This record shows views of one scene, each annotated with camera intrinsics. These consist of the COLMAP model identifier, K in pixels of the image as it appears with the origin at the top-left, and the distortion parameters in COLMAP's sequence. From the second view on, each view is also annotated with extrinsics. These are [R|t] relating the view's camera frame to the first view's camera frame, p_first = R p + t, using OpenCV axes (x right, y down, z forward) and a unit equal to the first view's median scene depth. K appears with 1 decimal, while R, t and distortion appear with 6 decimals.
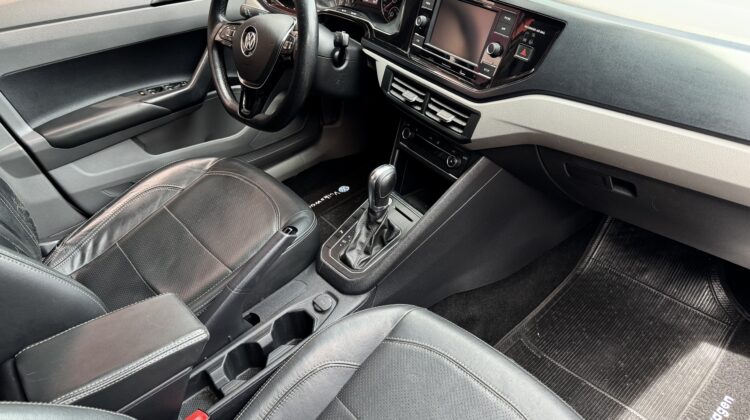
lens RADIAL K [[534.6, 0, 374.3], [0, 534.6, 214.7], [0, 0, 1]] dist [0.047576, -0.067892]
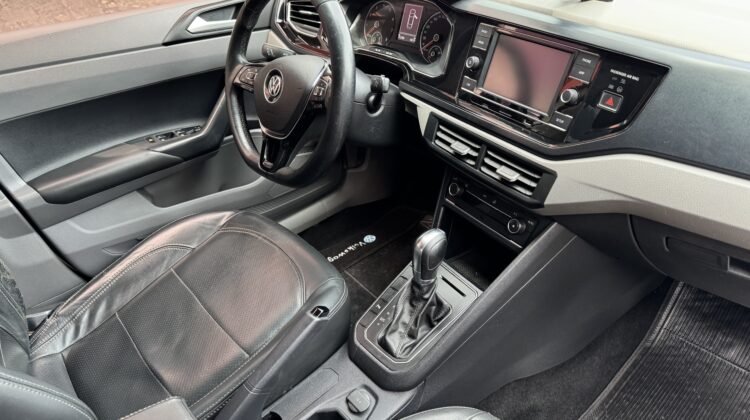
lens RADIAL K [[534.6, 0, 375.0], [0, 534.6, 205.5], [0, 0, 1]] dist [0.047576, -0.067892]
pose [[0.999850, -0.000515, -0.017327, -0.050148], [-0.000679, 0.997629, -0.068822, -0.065740], [0.017321, 0.068823, 0.997478, 0.140879]]
